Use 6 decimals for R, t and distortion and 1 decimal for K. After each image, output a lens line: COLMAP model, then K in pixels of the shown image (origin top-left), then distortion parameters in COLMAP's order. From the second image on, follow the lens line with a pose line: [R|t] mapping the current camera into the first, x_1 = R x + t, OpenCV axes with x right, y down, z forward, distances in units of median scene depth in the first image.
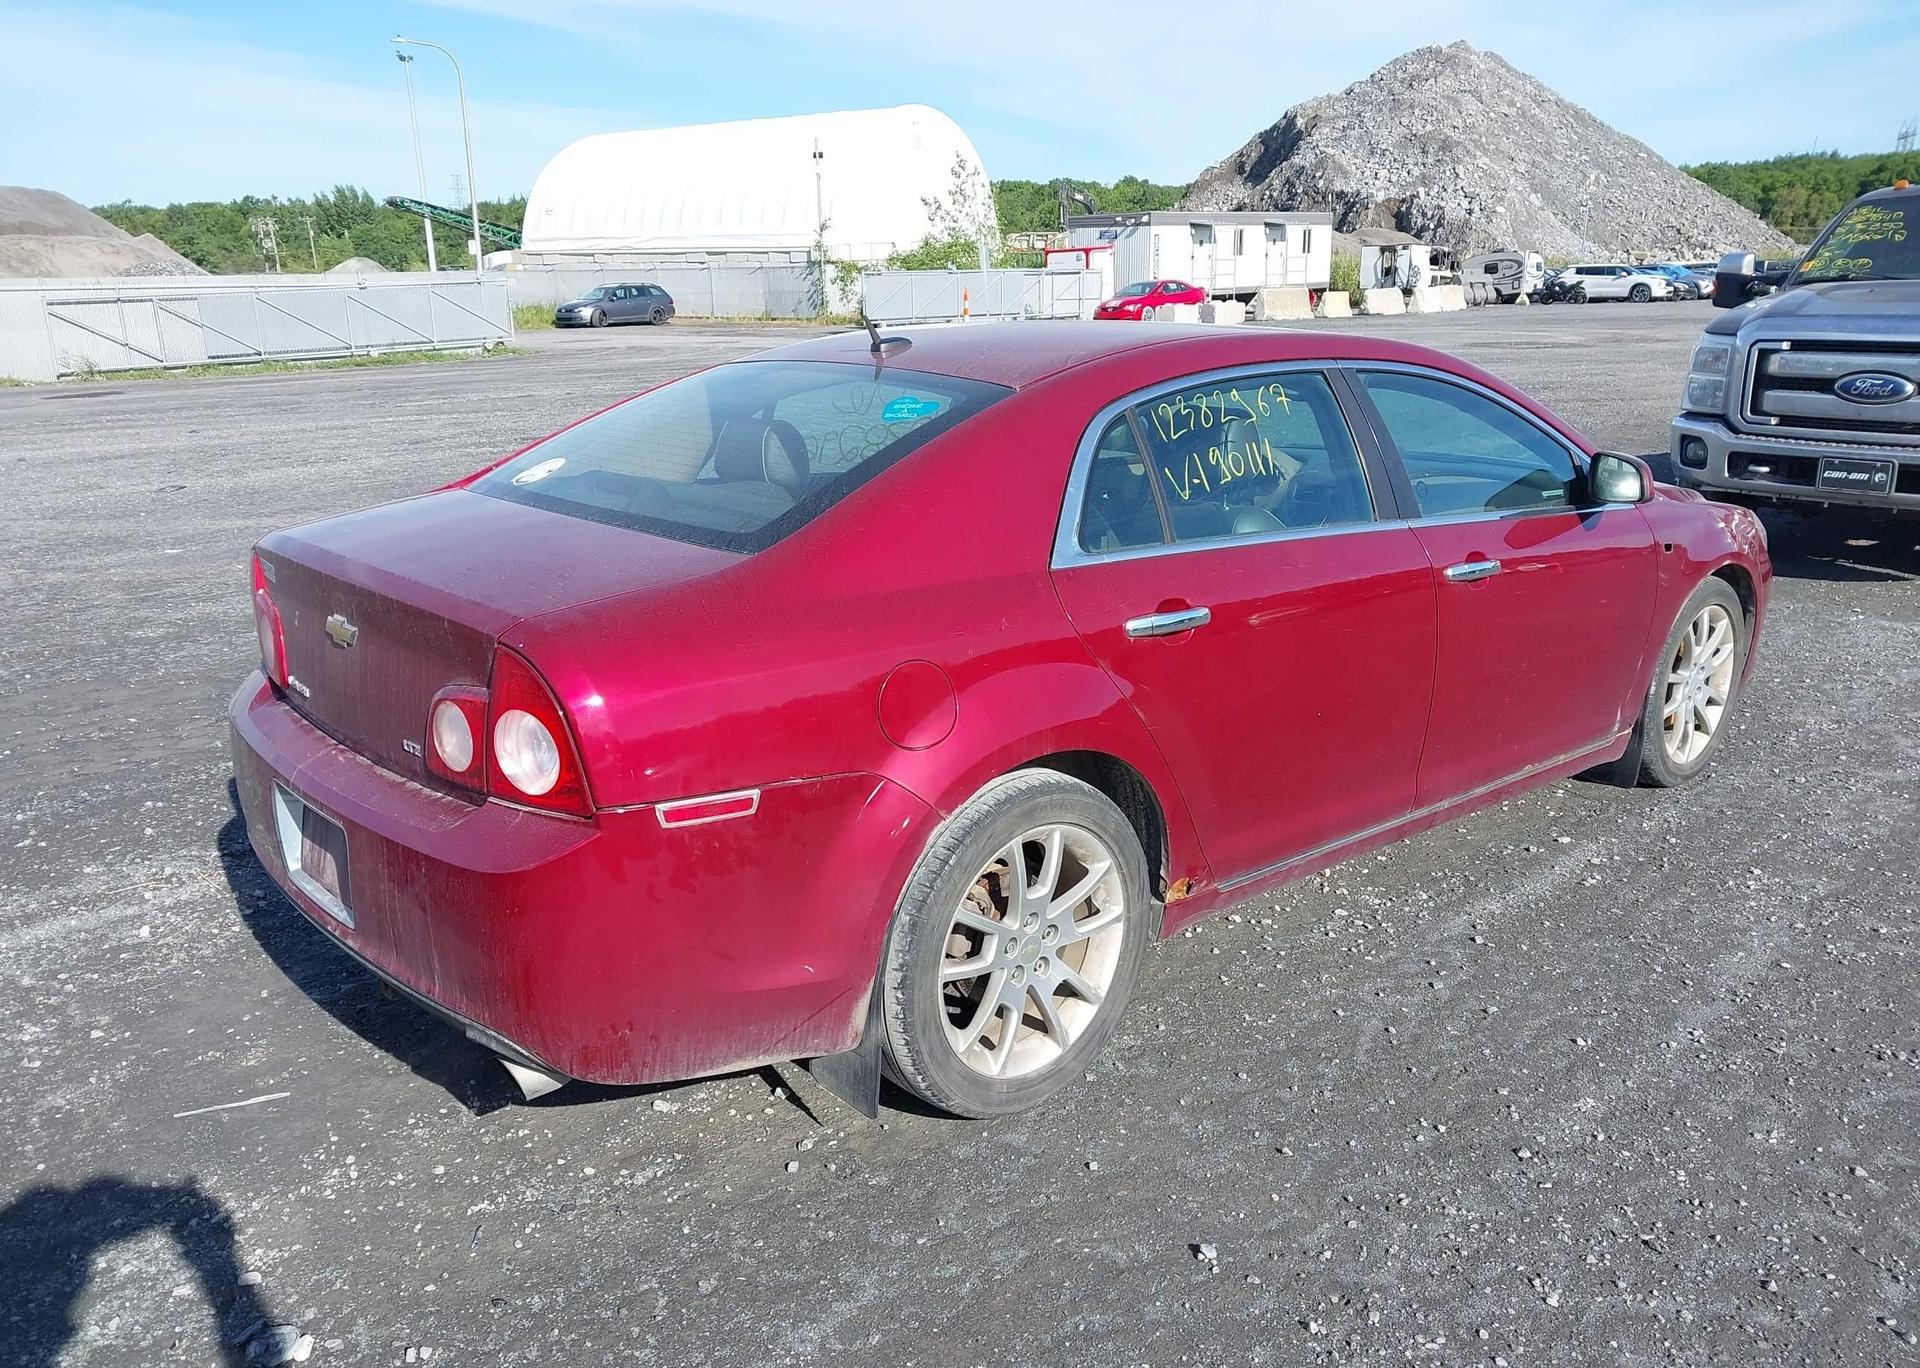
lens RADIAL K [[1503.2, 0, 953.9], [0, 1503.2, 666.3], [0, 0, 1]] dist [0.023618, -0.025686]
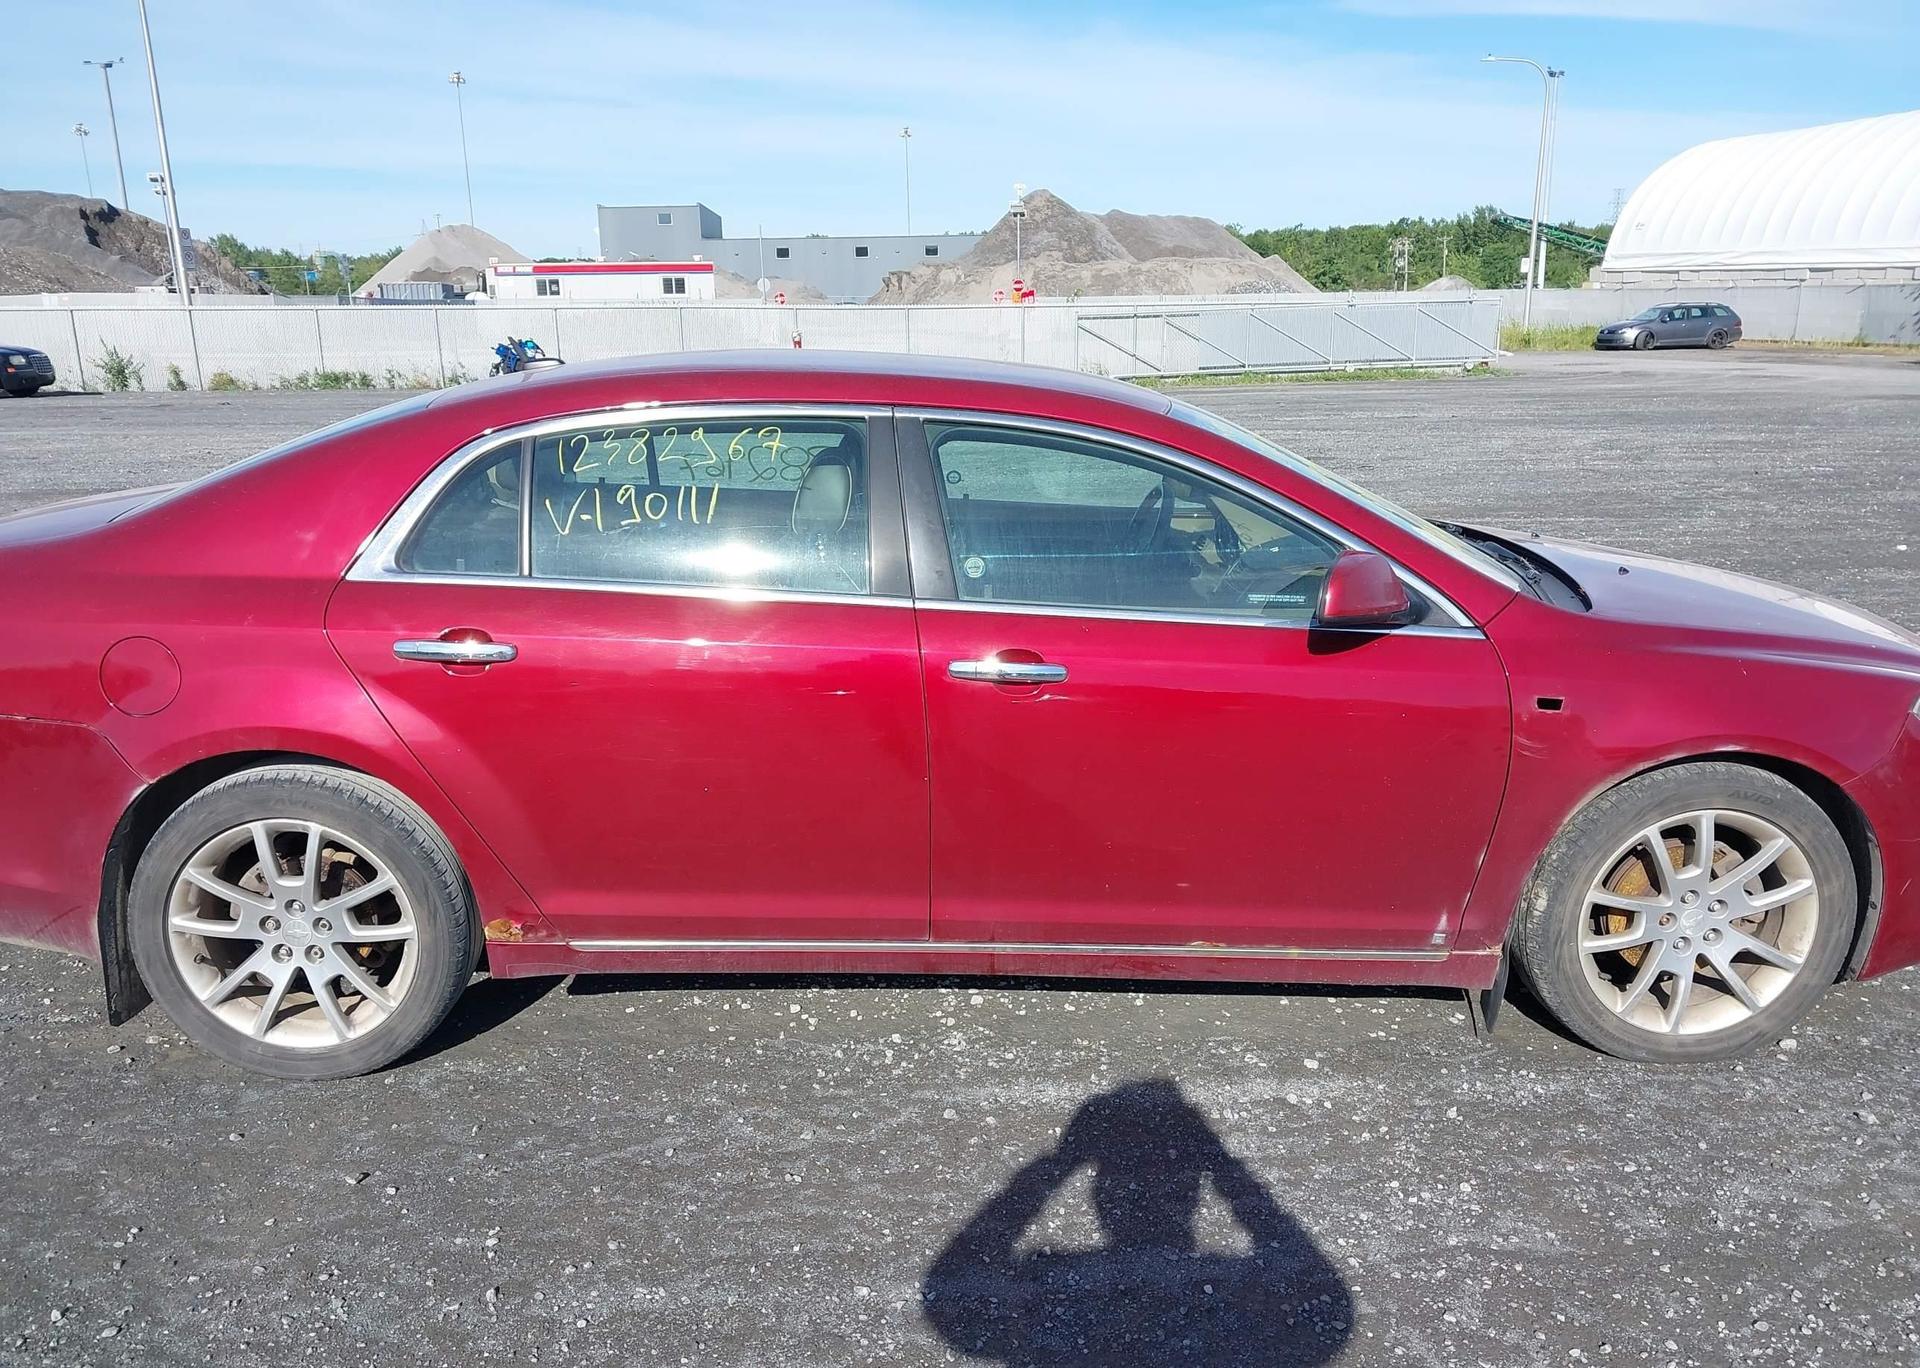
lens RADIAL K [[1503.2, 0, 954.1], [0, 1503.2, 684.1], [0, 0, 1]] dist [0.023618, -0.025686]
pose [[0.767079, 0.166056, -0.619689, 0.628038], [-0.166101, 0.984391, 0.058177, -0.075059], [0.619677, 0.058304, 0.782688, 0.265037]]
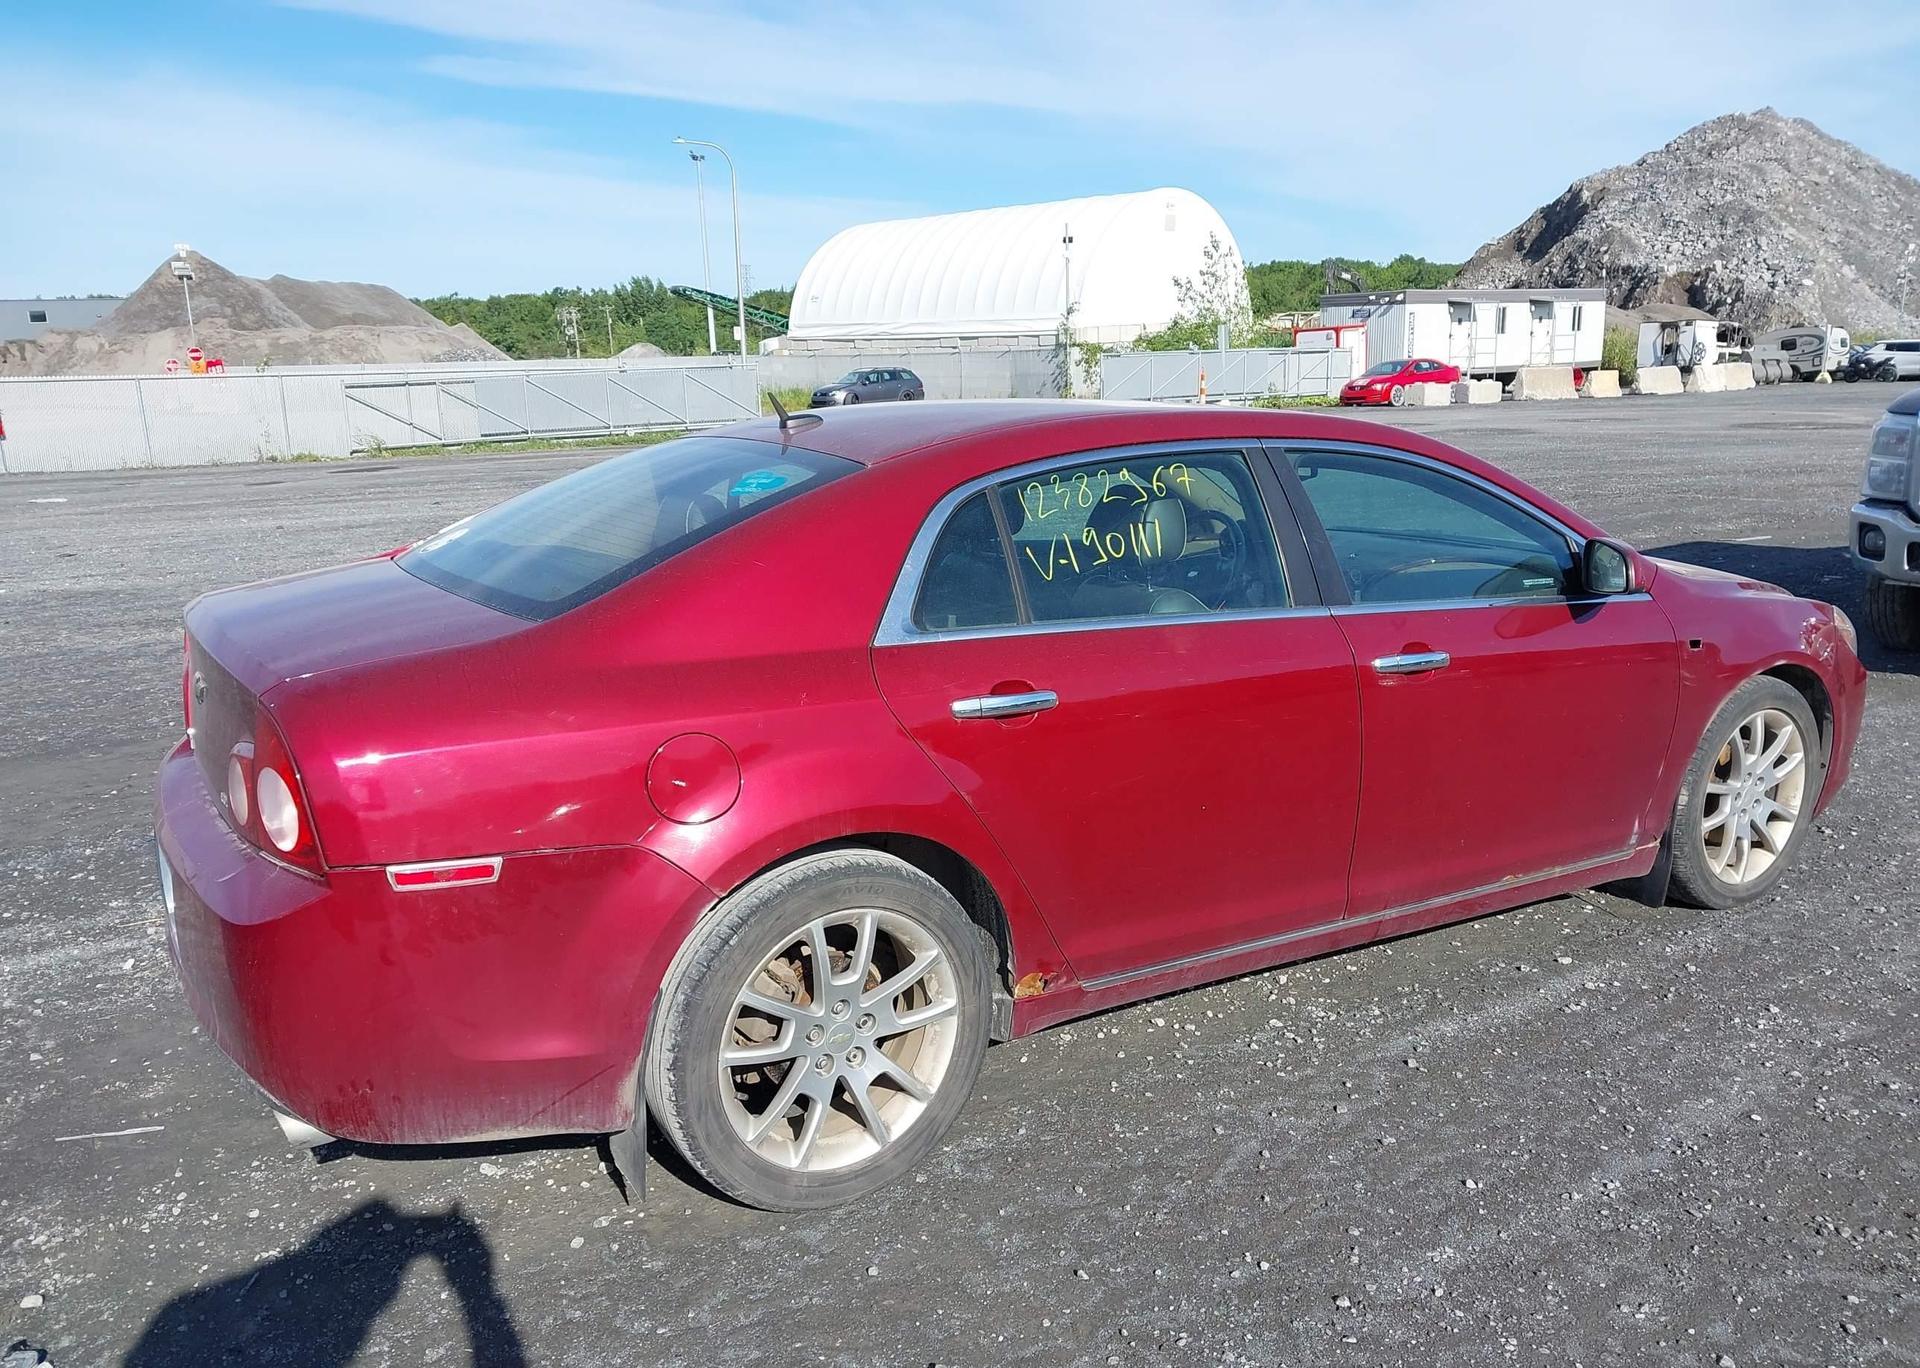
lens RADIAL K [[1503.2, 0, 951.3], [0, 1503.2, 671.5], [0, 0, 1]] dist [0.023618, -0.025686]
pose [[0.985160, 0.029271, -0.169127, 0.168644], [-0.037358, 0.998296, -0.044833, -0.004216], [0.167526, 0.050486, 0.984574, 0.026536]]
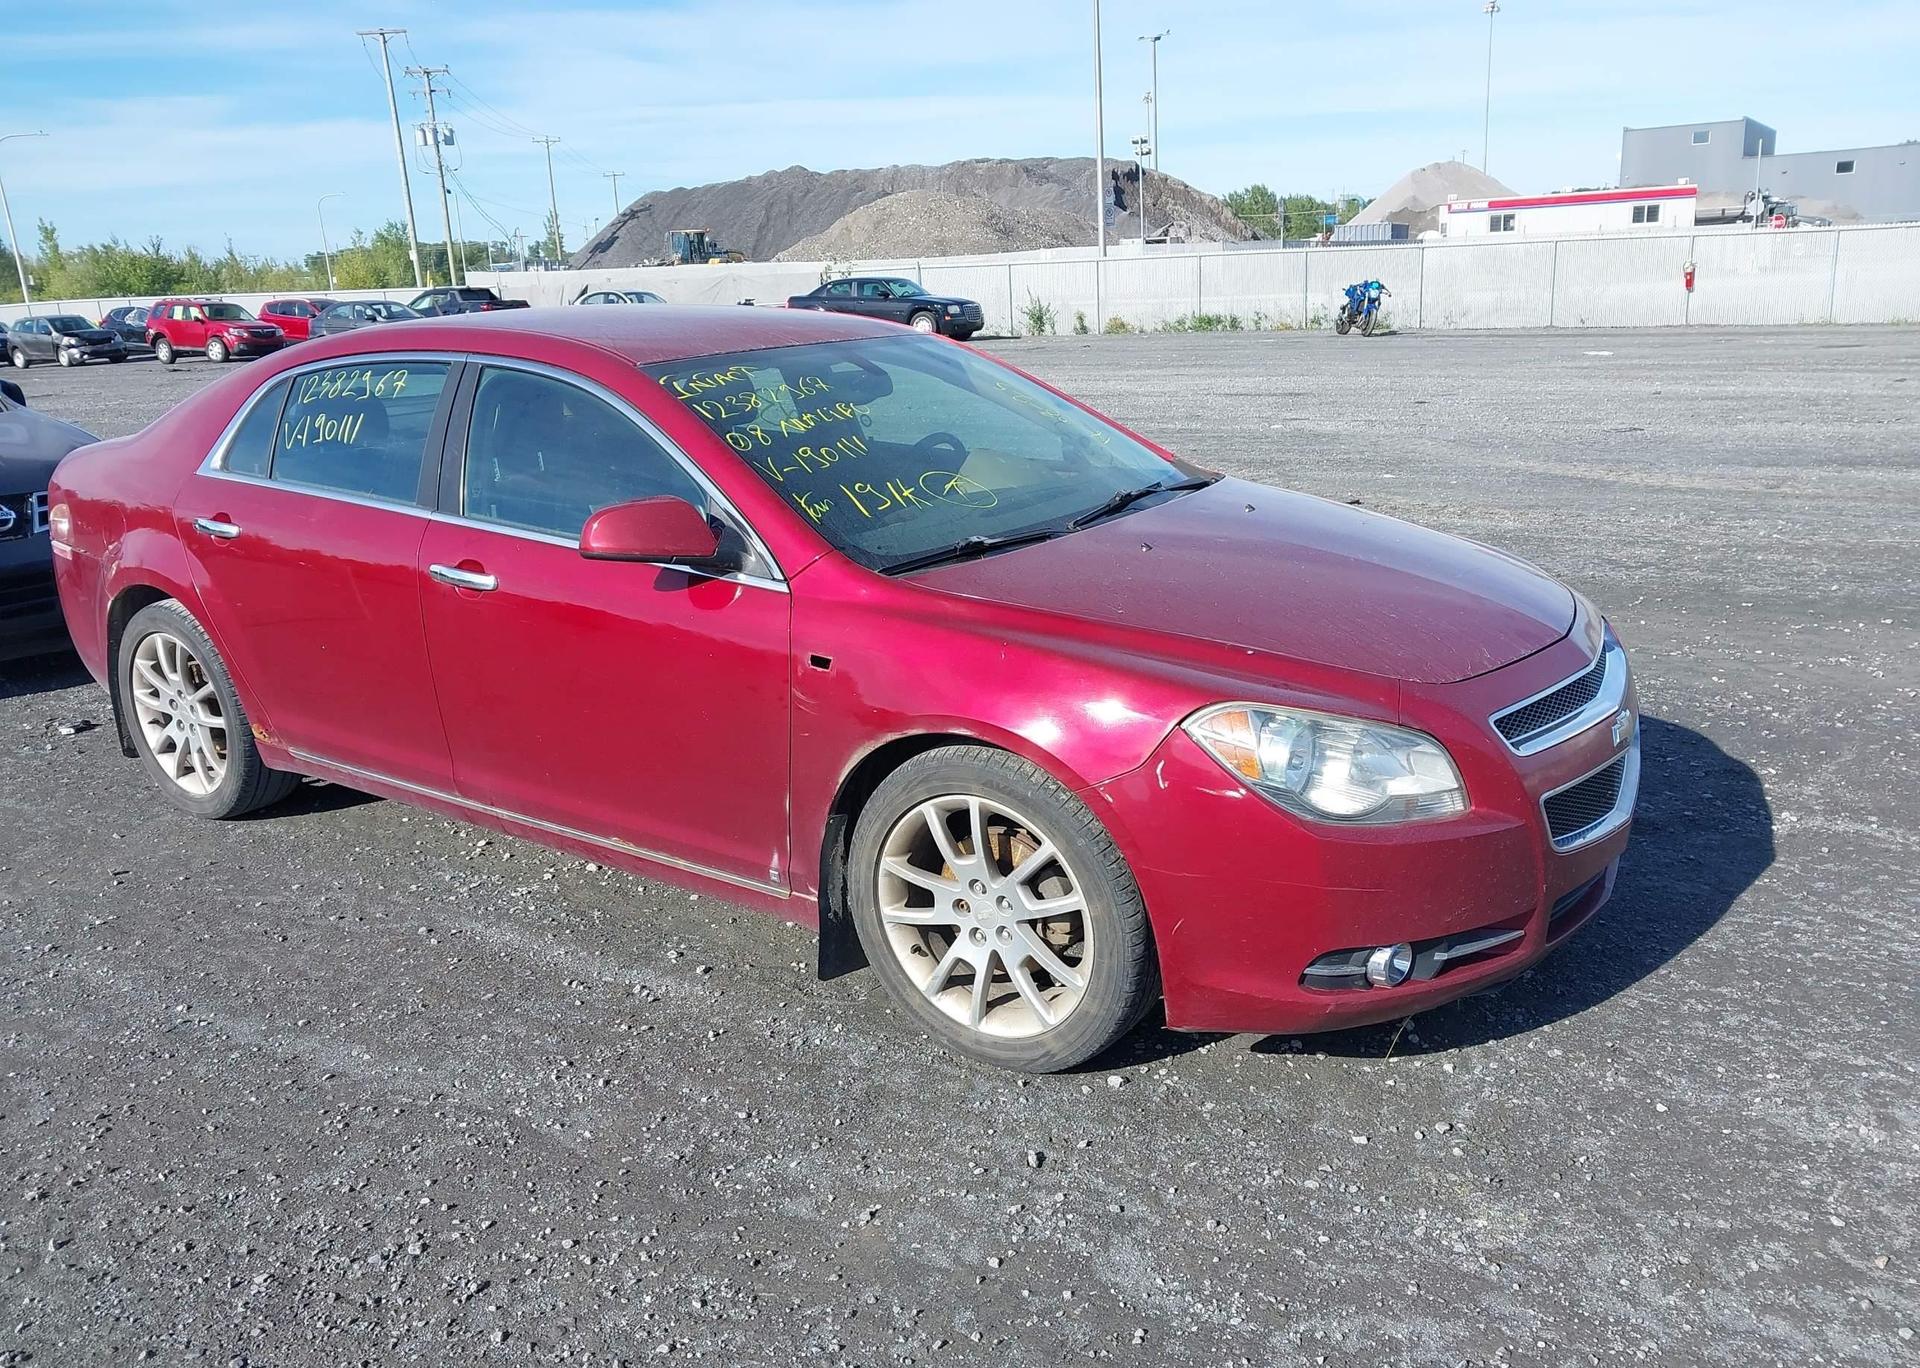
lens RADIAL K [[1503.2, 0, 951.3], [0, 1503.2, 690.8], [0, 0, 1]] dist [0.023618, -0.025686]
pose [[0.242698, 0.266782, -0.932698, 1.030188], [-0.208264, 0.953354, 0.218498, -0.207675], [0.947483, 0.141218, 0.286938, 0.784244]]
